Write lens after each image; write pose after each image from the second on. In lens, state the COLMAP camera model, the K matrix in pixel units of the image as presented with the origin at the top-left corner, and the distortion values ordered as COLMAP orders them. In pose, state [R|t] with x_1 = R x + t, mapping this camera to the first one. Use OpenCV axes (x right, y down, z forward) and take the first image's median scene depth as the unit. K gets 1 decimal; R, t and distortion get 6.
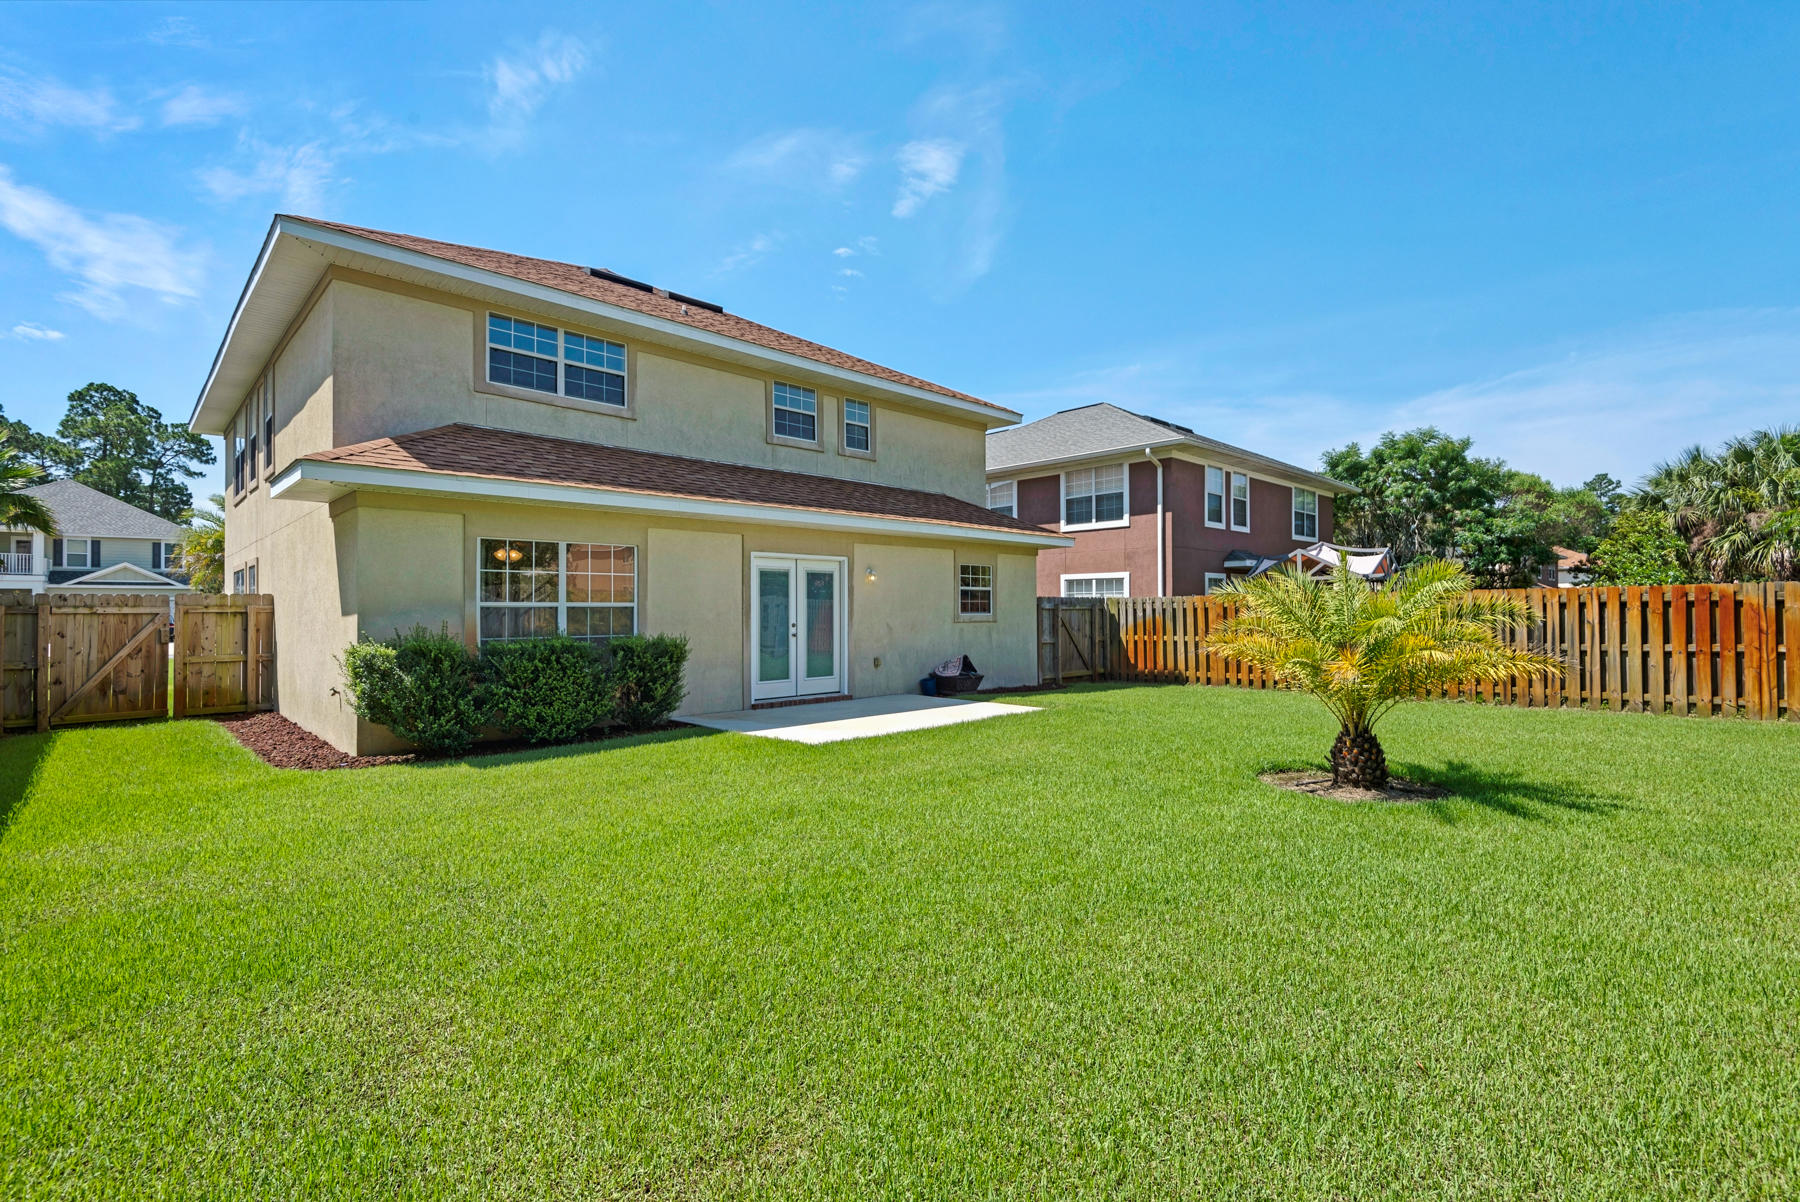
lens RADIAL K [[809.5, 0, 938.2], [0, 809.5, 607.5], [0, 0, 1]] dist [0.000438, -0.026550]
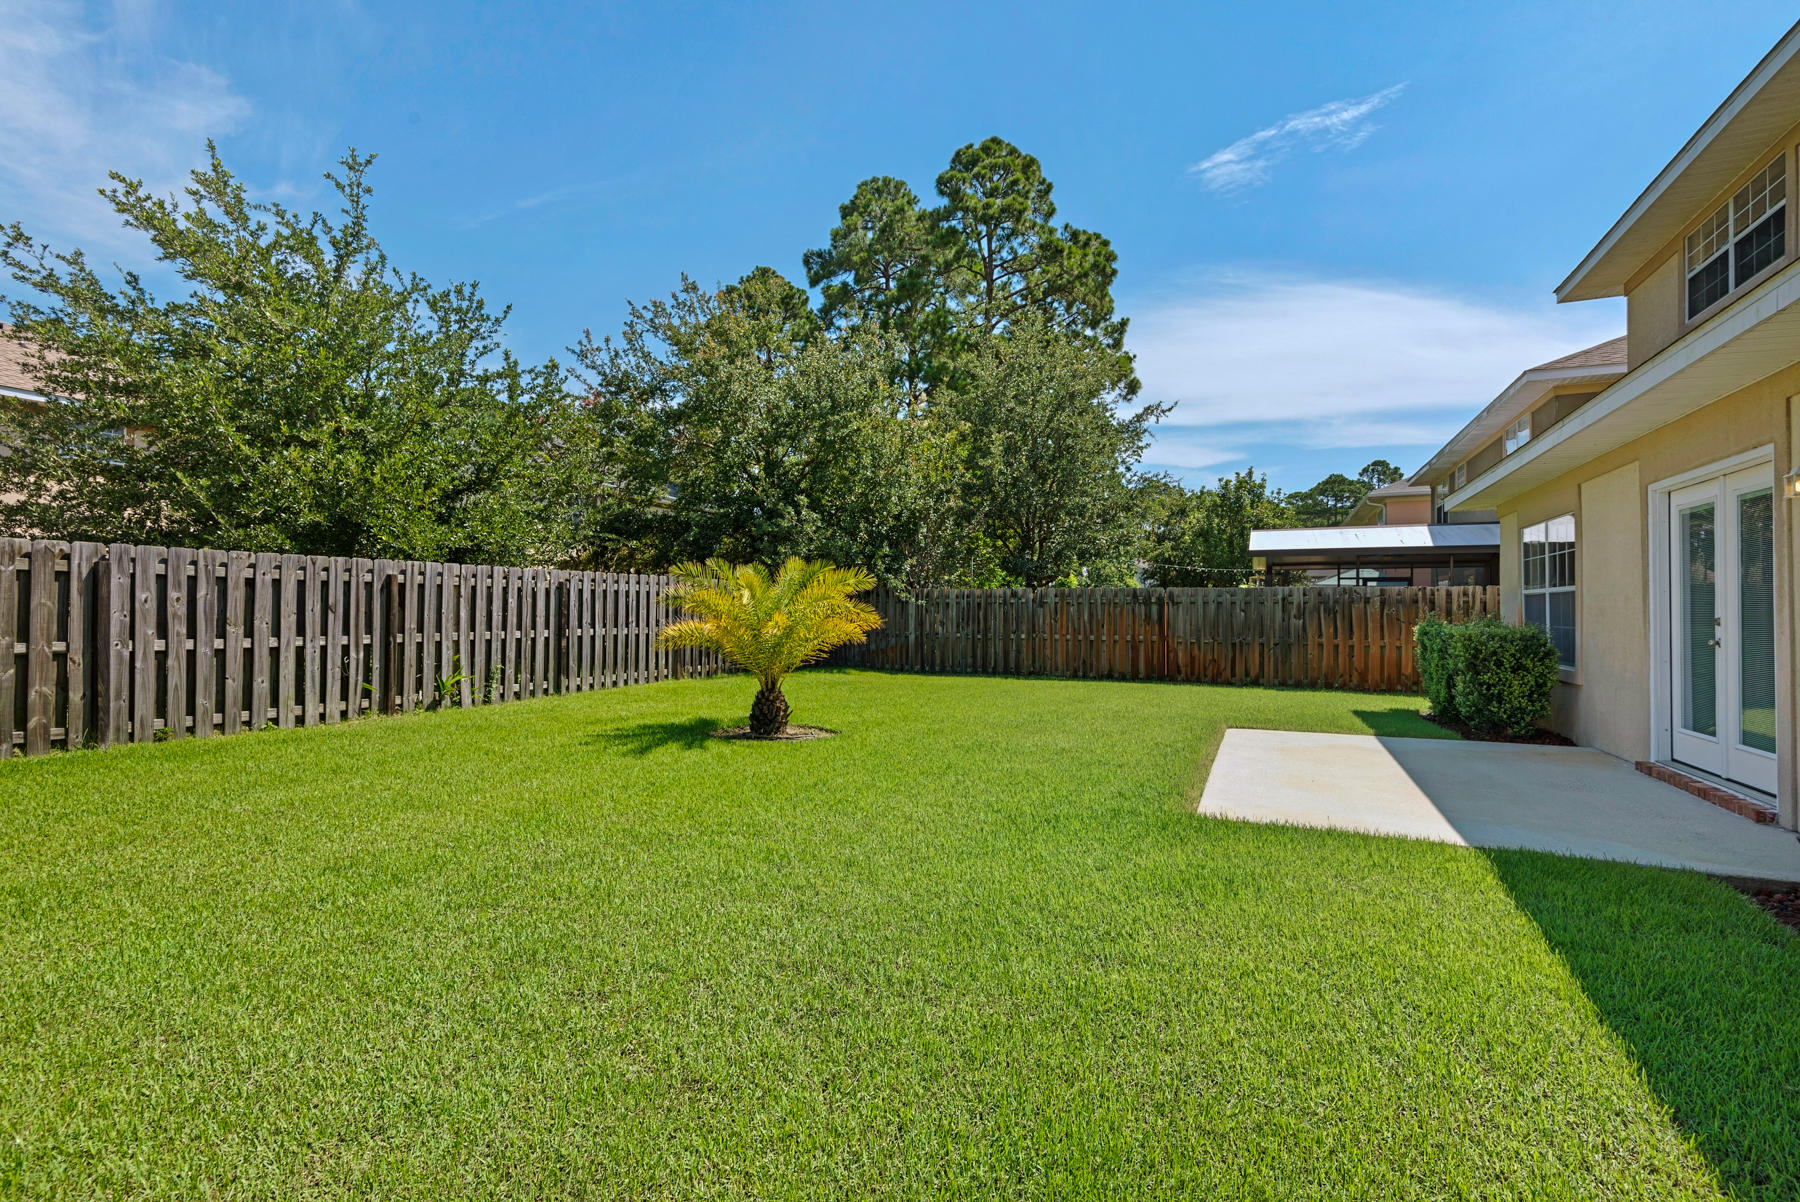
lens RADIAL K [[815.2, 0, 900.0], [0, 815.2, 601.0], [0, 0, 1]] dist [0.050589, -0.027801]
pose [[-0.941690, -0.005441, -0.336437, 0.413373], [0.000445, 0.999848, -0.017416, 0.018217], [0.336481, -0.016551, -0.941545, 1.281529]]
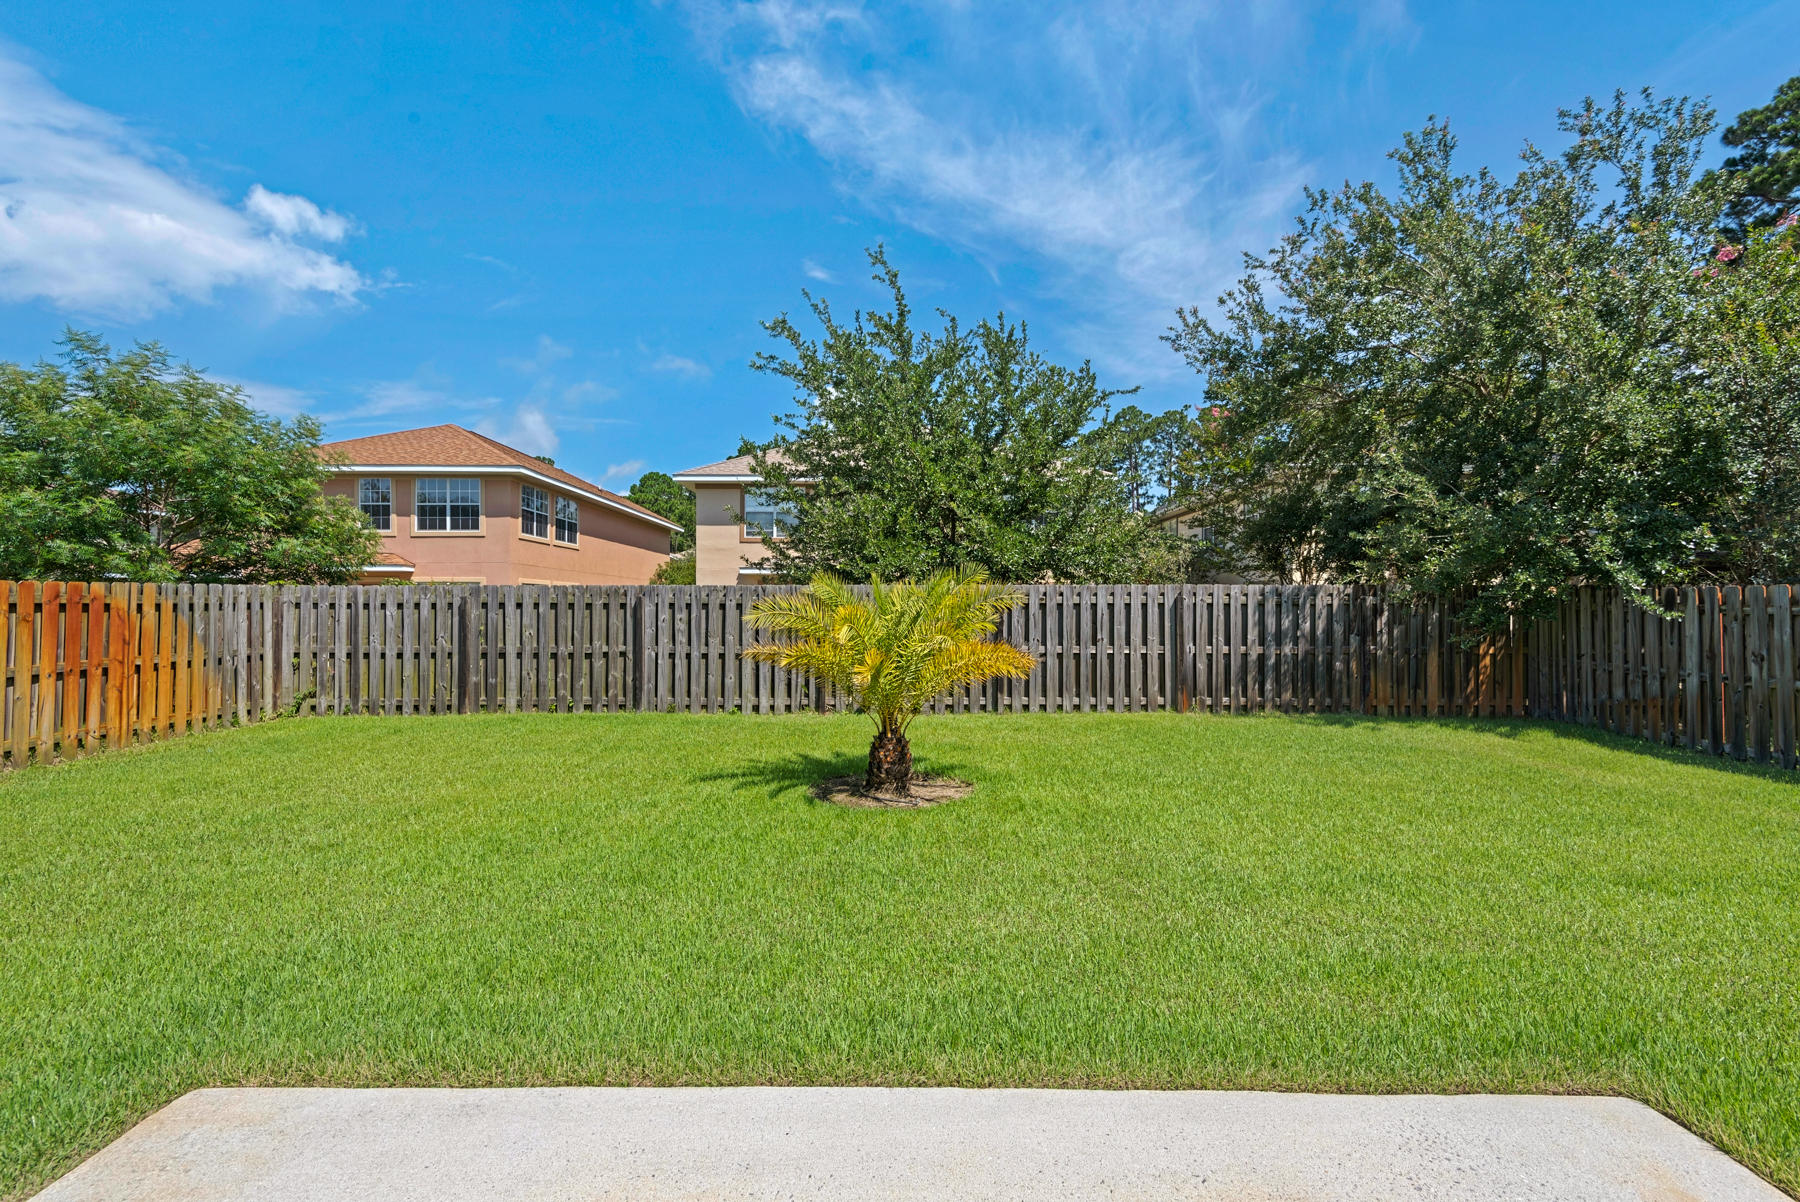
lens RADIAL K [[815.2, 0, 900.0], [0, 815.2, 601.0], [0, 0, 1]] dist [0.050589, -0.027801]
pose [[-0.696459, 0.008662, 0.717544, -0.132301], [-0.004332, 0.999858, -0.016275, -0.000981], [-0.717583, -0.014443, -0.696323, 0.970695]]
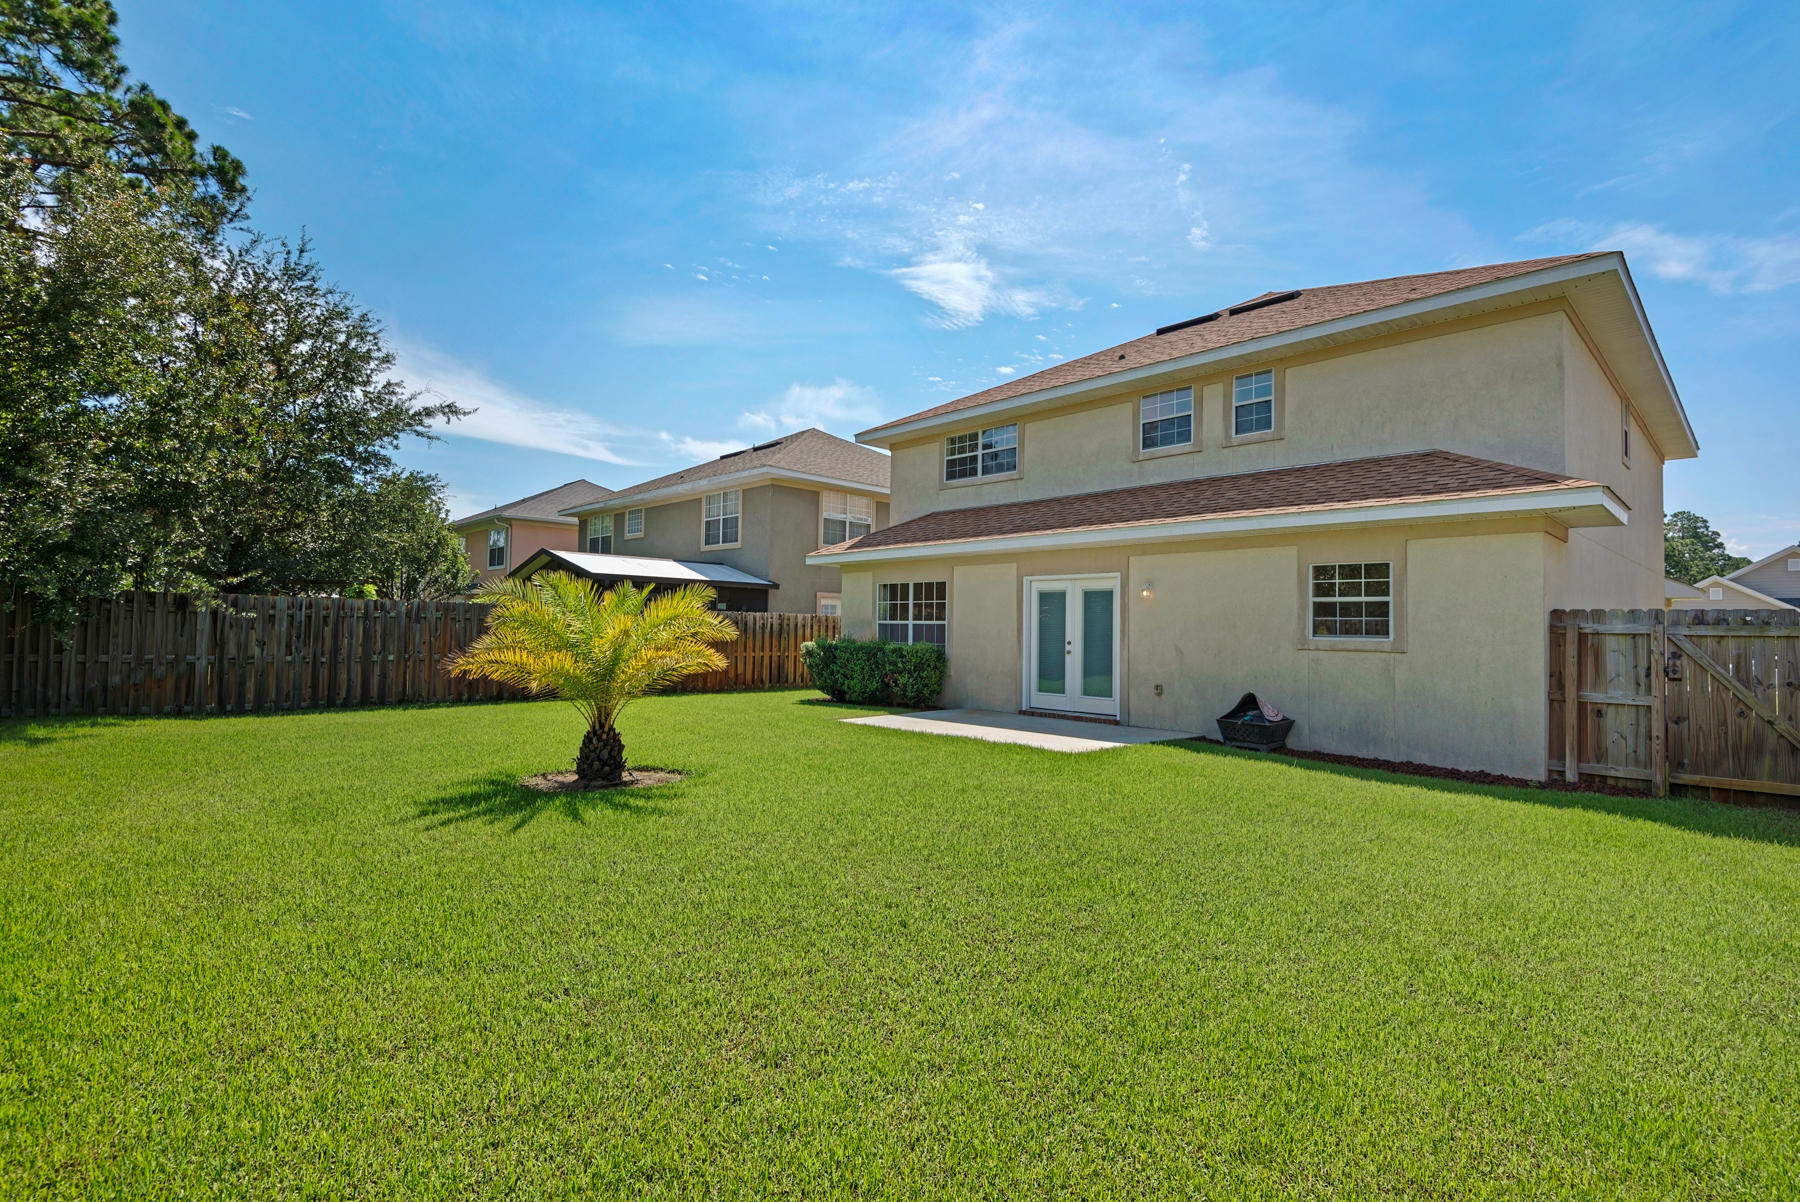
lens RADIAL K [[834.5, 0, 900.0], [0, 834.5, 601.0], [0, 0, 1]] dist [0.035341, -0.026878]
pose [[-0.039912, -0.030890, -0.998726, 0.900509], [-0.010675, 0.999478, -0.030487, 0.003207], [0.999146, 0.009444, -0.040221, 0.820749]]
